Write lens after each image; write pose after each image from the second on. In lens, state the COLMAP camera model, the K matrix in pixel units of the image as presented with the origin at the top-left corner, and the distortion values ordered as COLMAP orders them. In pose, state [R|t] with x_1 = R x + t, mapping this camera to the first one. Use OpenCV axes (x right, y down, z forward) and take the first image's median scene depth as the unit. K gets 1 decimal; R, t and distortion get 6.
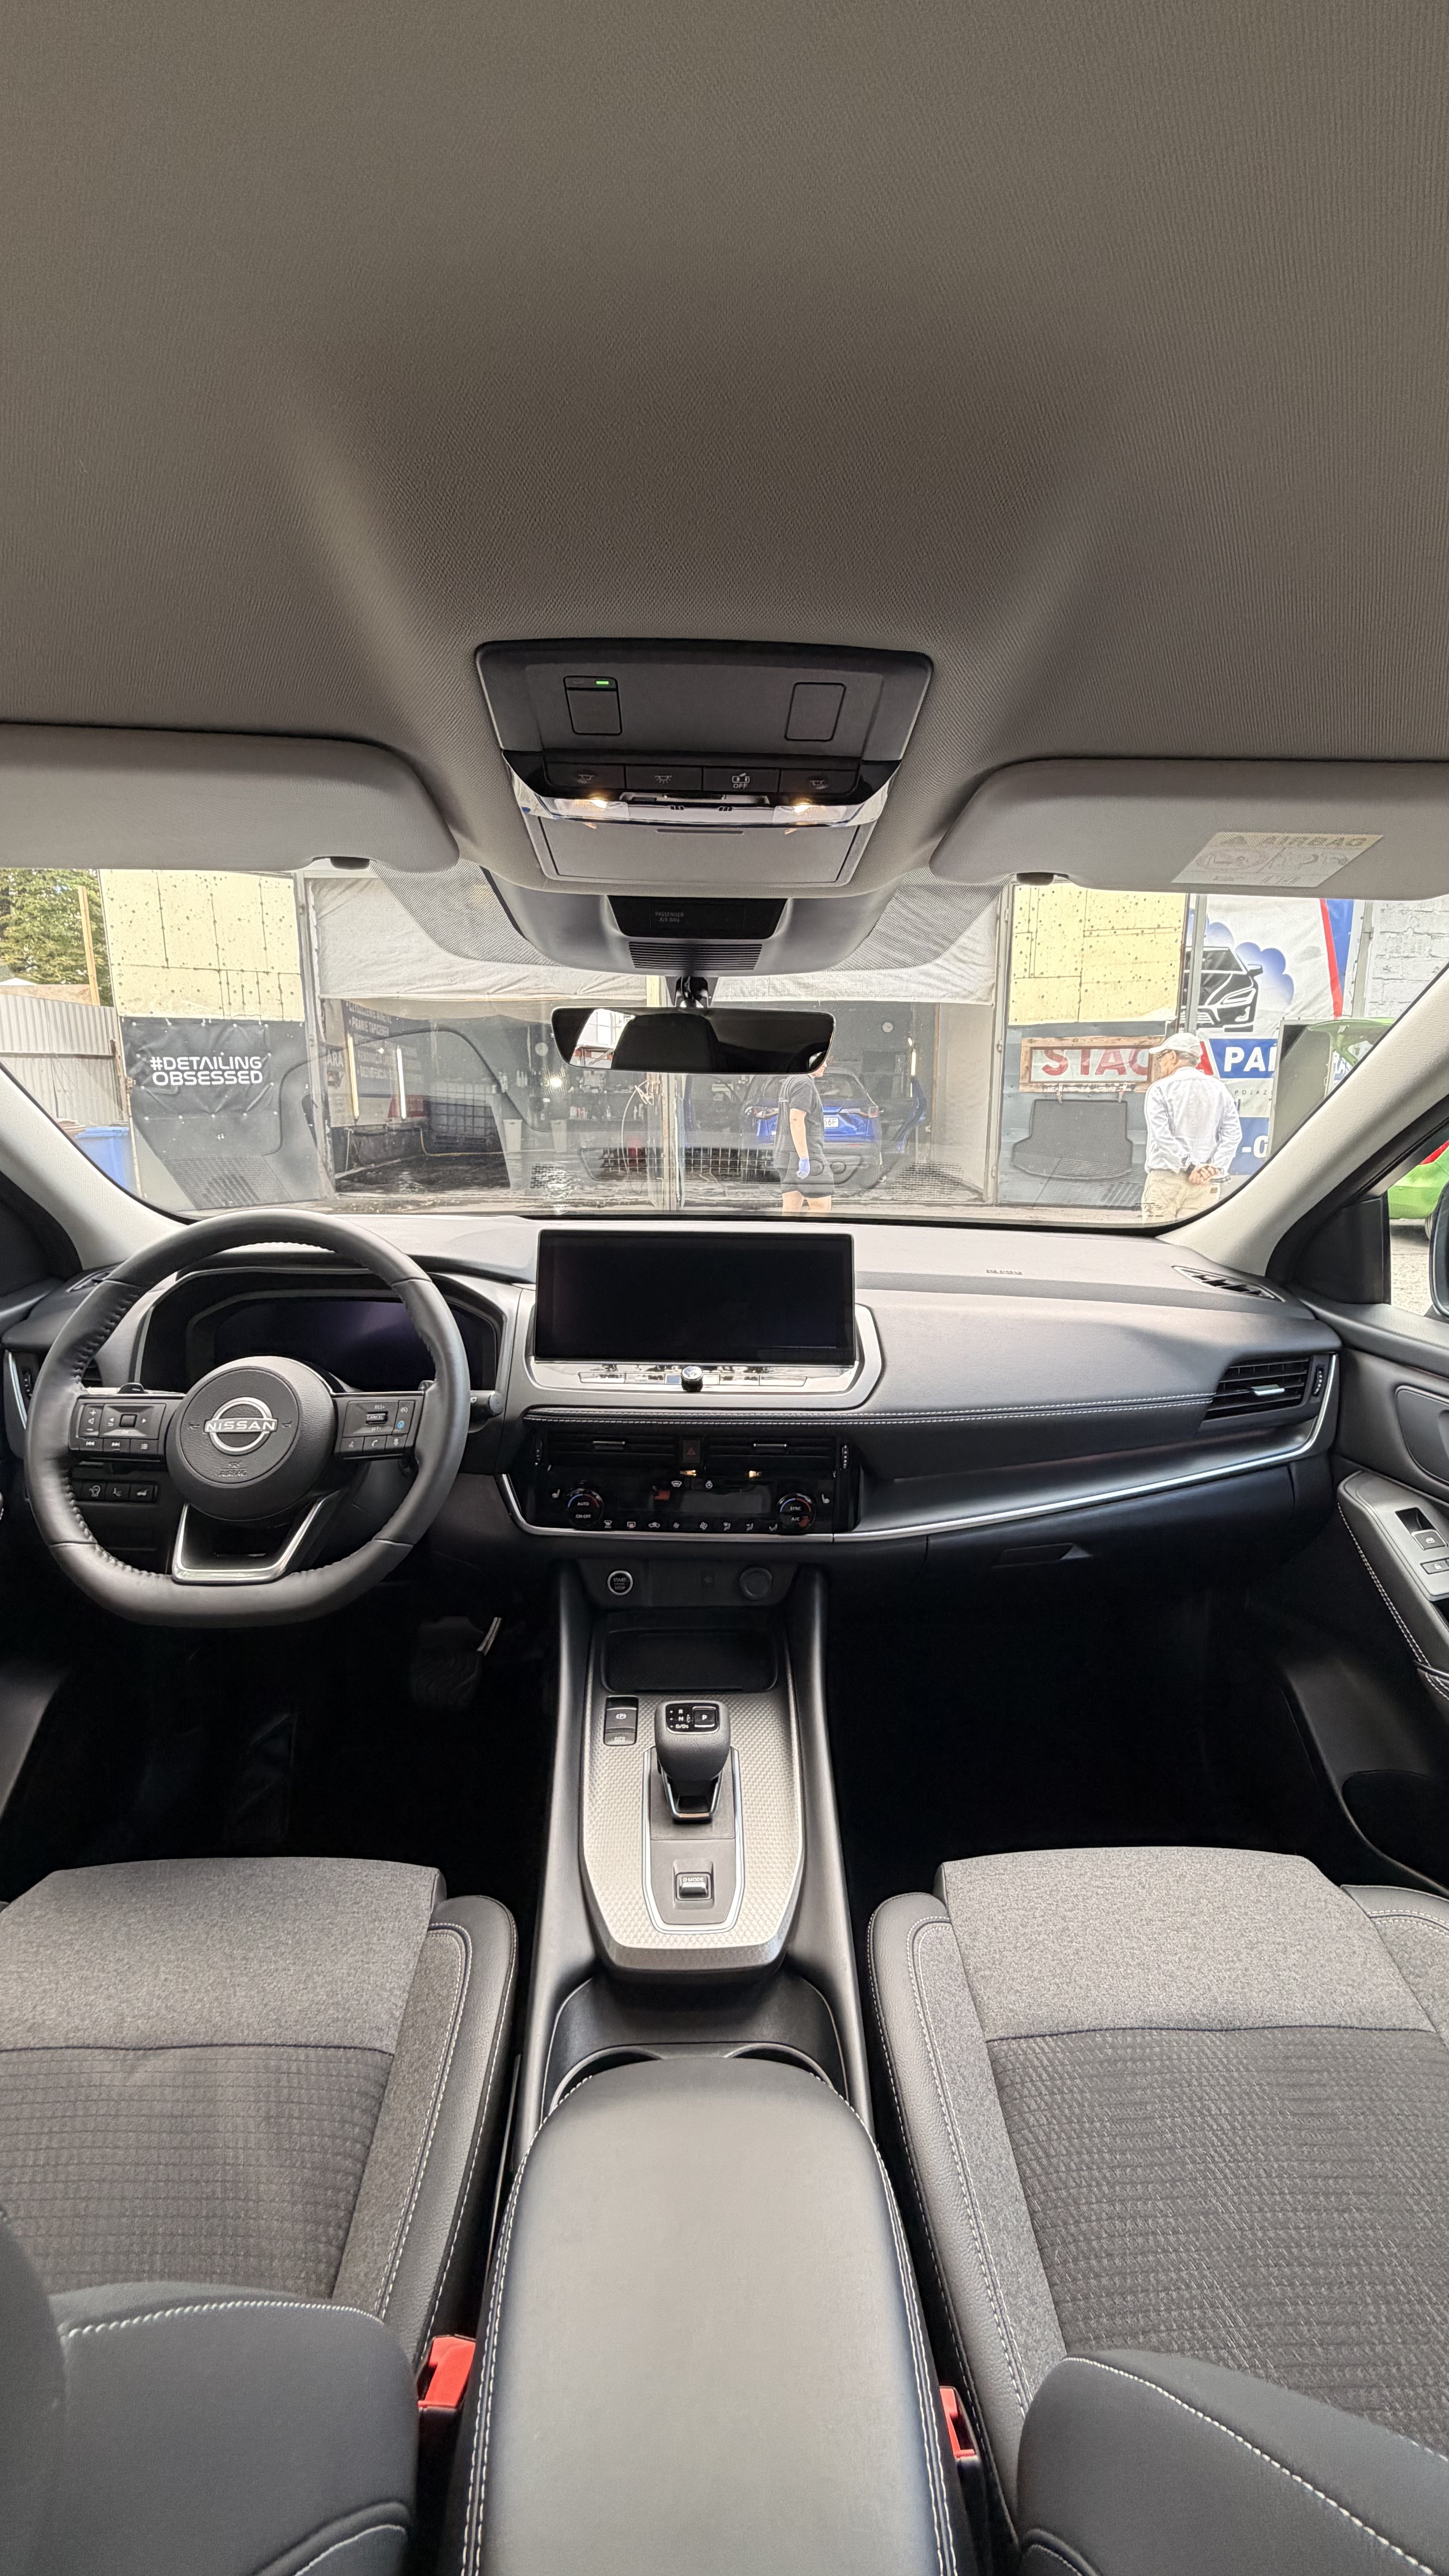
lens RADIAL K [[1017.4, 0, 724.5], [0, 1017.4, 1288.0], [0, 0, 1]] dist [-0.003050, -0.000052]
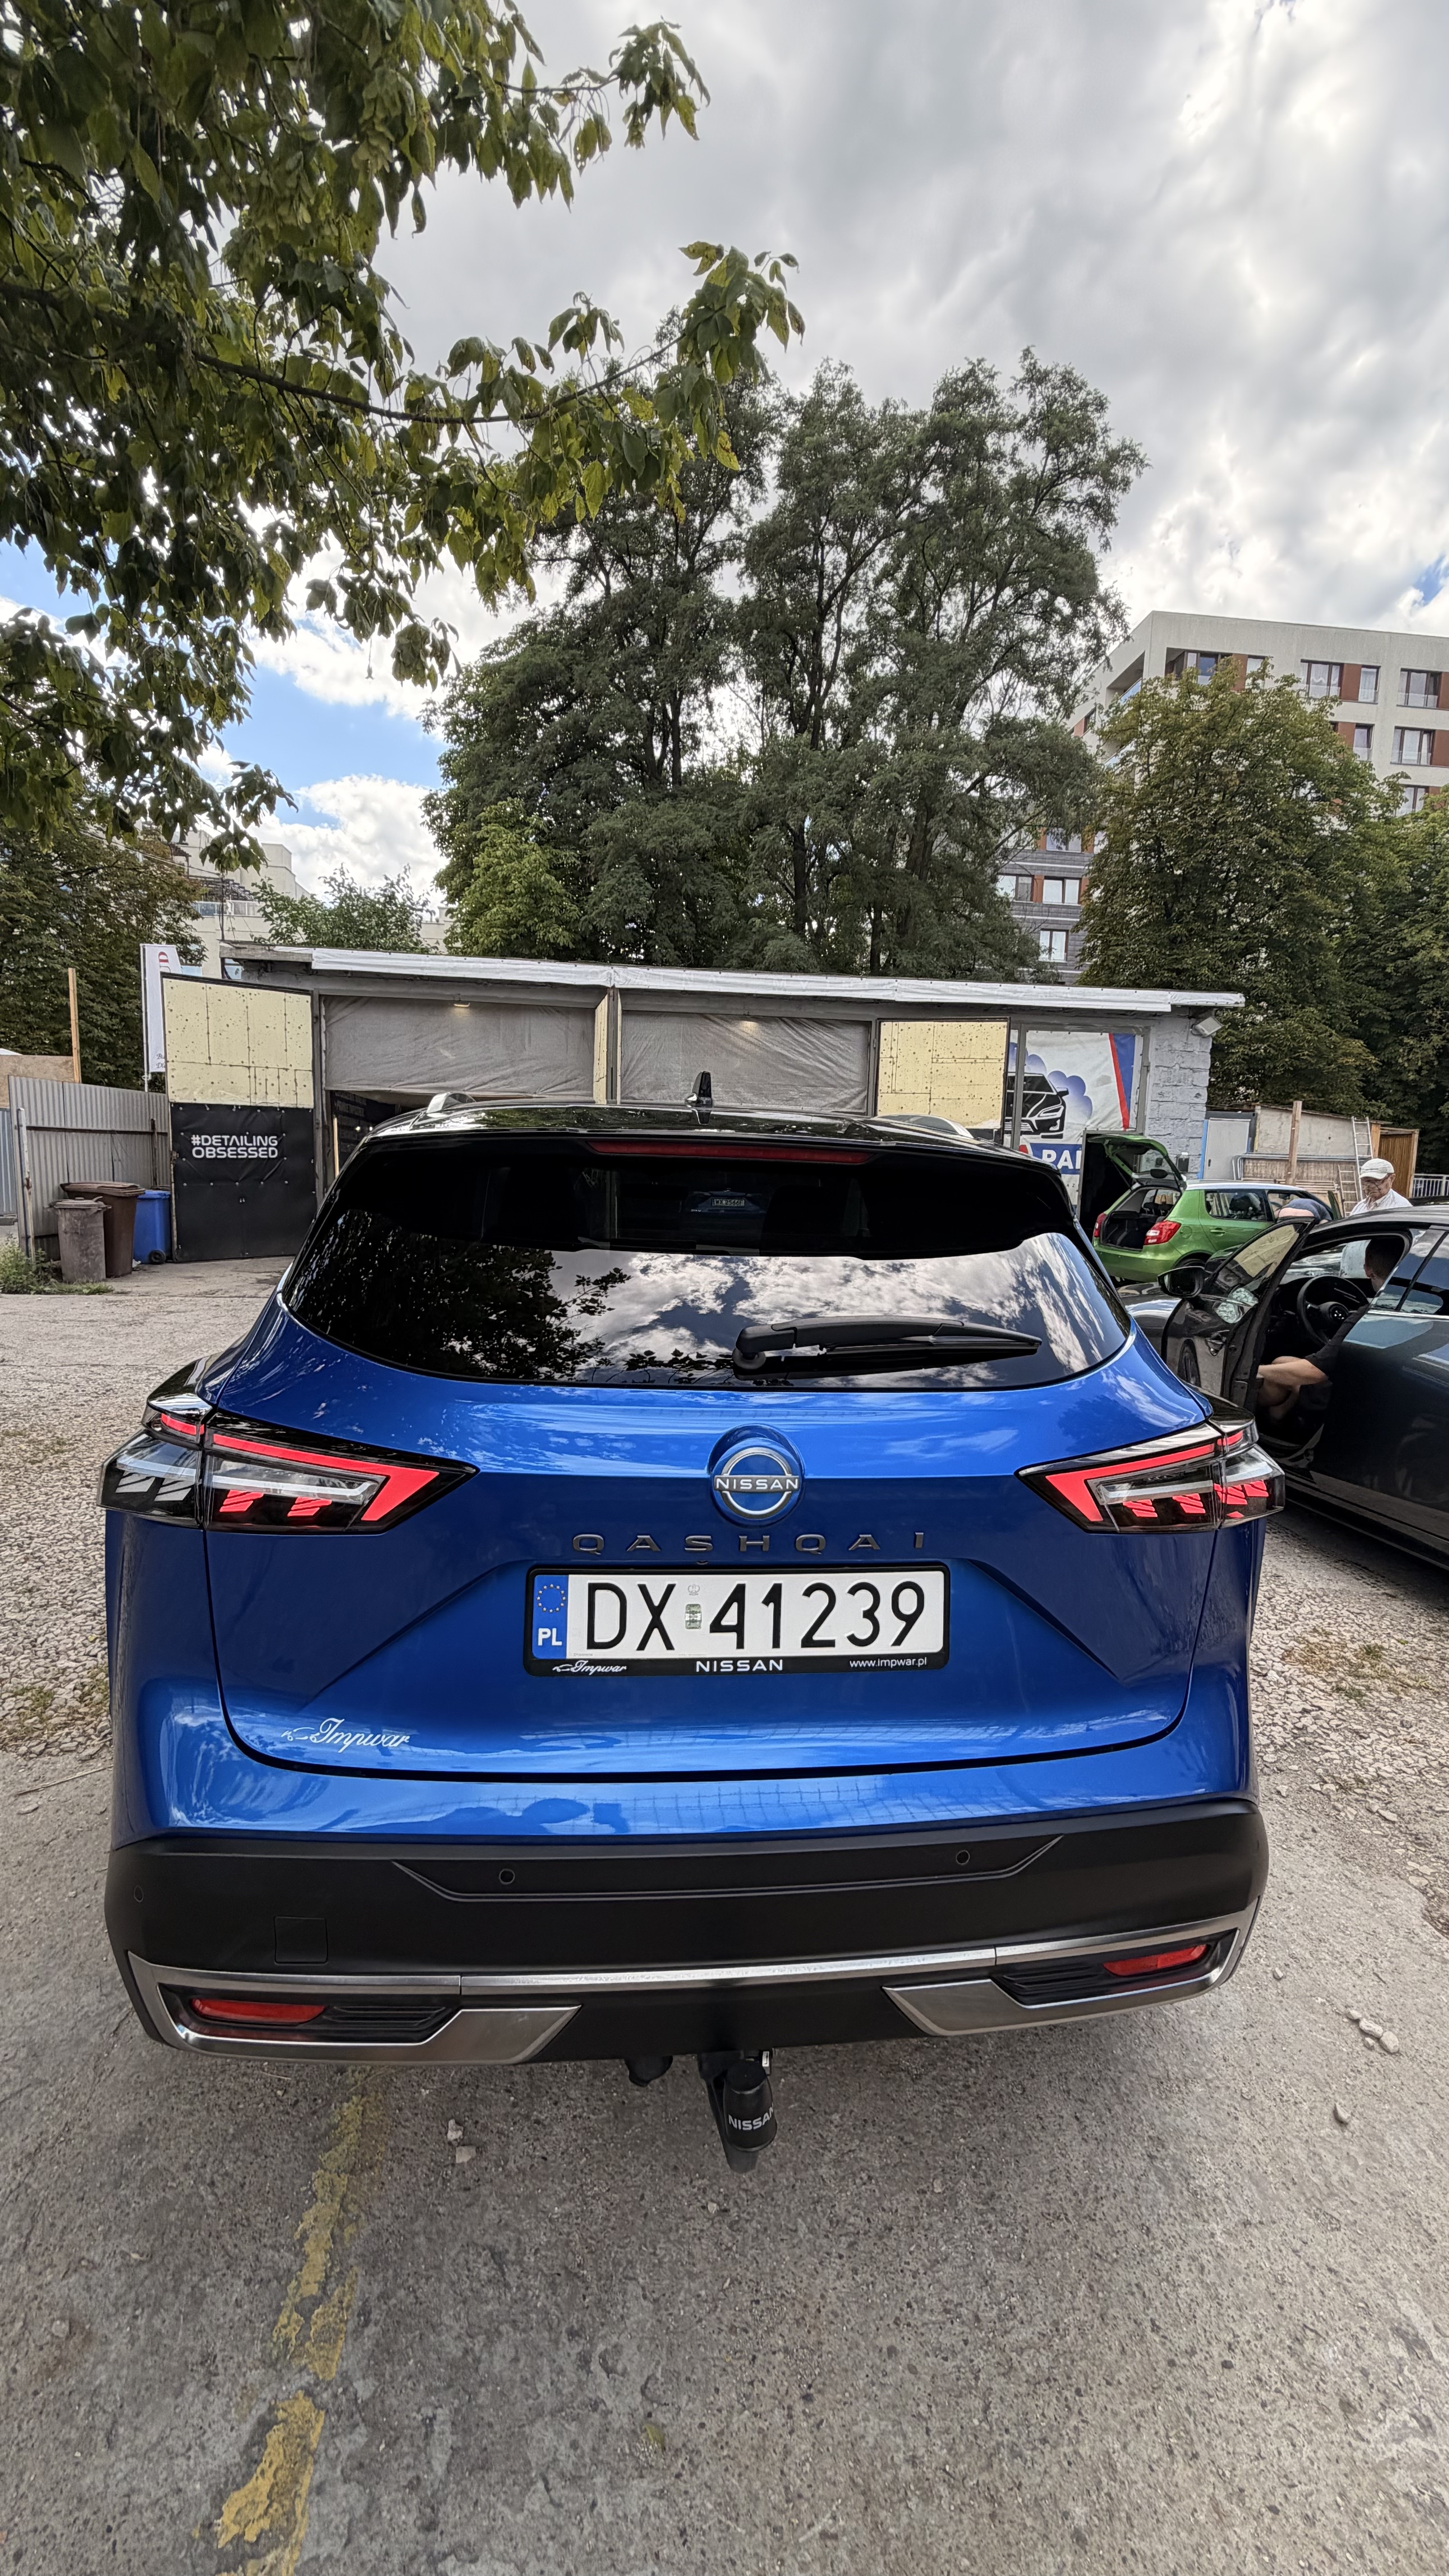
lens RADIAL K [[1006.3, 0, 731.1], [0, 1006.3, 1332.9], [0, 0, 1]] dist [-0.000938, -0.000018]
pose [[0.996994, 0.013877, 0.076224, 0.031966], [-0.011944, 0.999597, -0.025762, 0.412564], [-0.076551, 0.024775, 0.996758, -2.899120]]
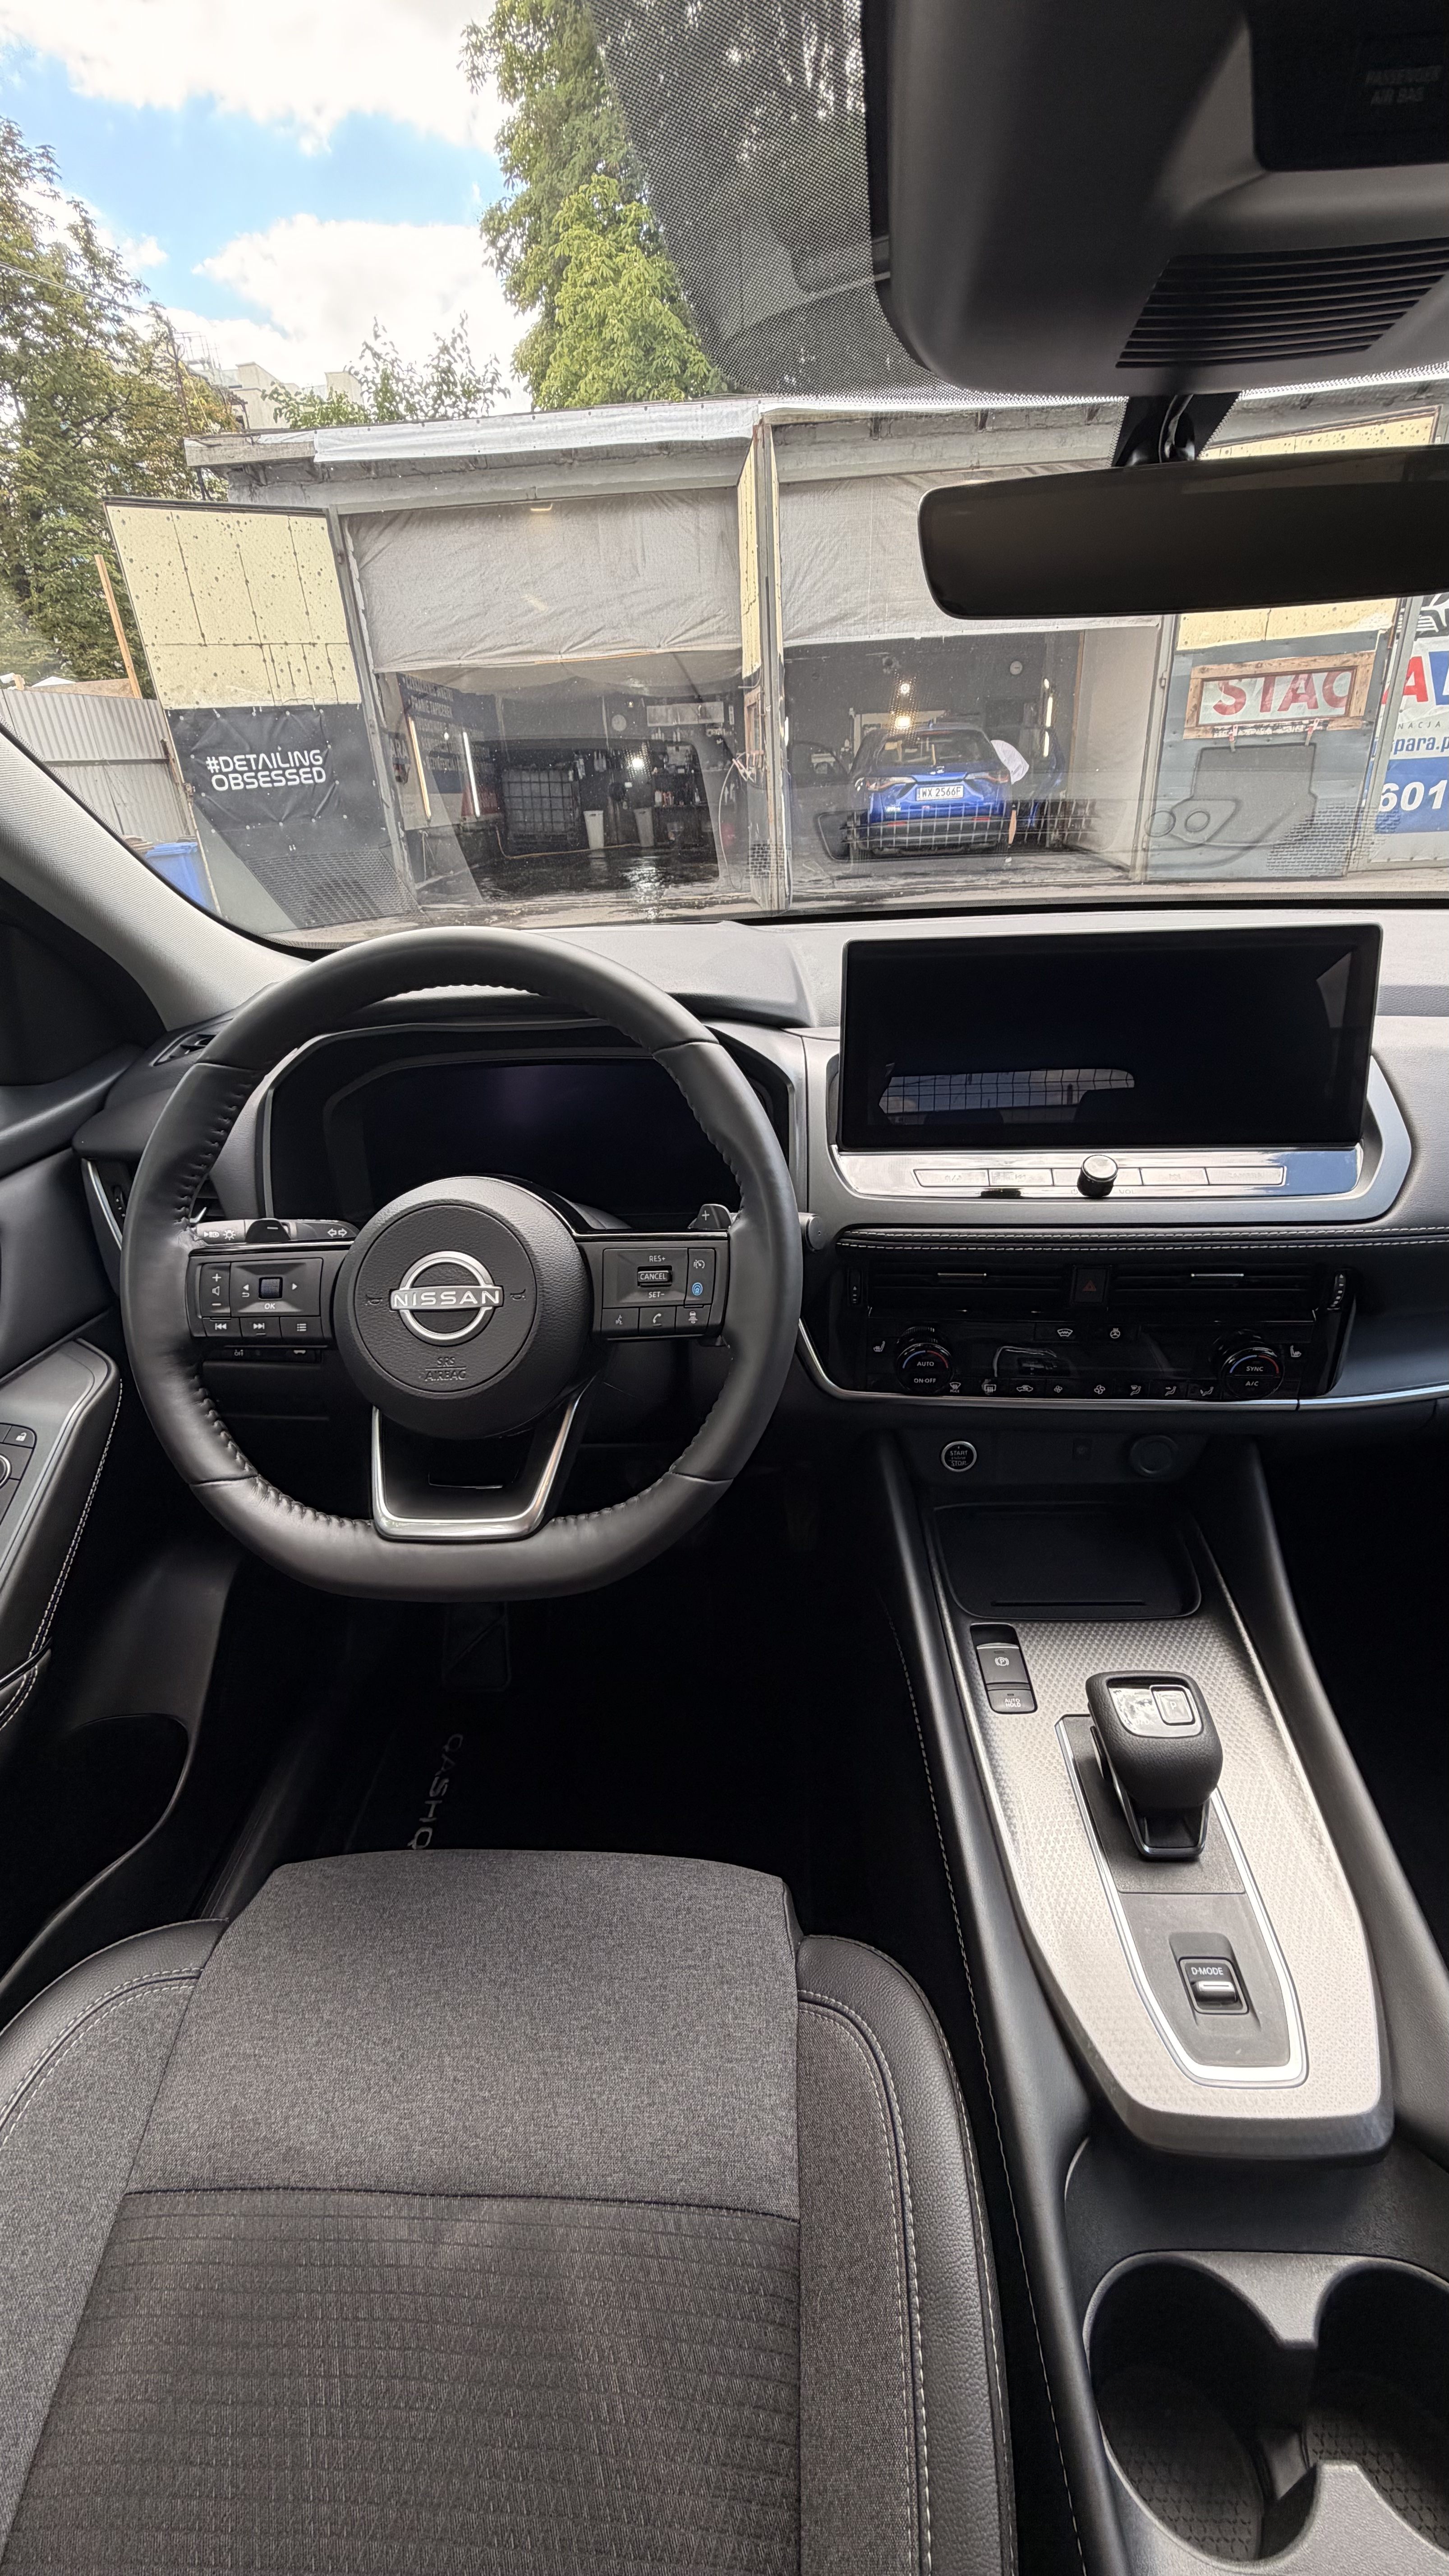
lens RADIAL K [[1017.4, 0, 724.5], [0, 1017.4, 1288.0], [0, 0, 1]] dist [-0.003050, -0.000052]
pose [[0.995368, -0.013987, -0.095114, -0.198725], [0.039888, 0.960267, 0.276217, -0.028059], [0.087471, -0.278731, 0.956377, 0.339499]]
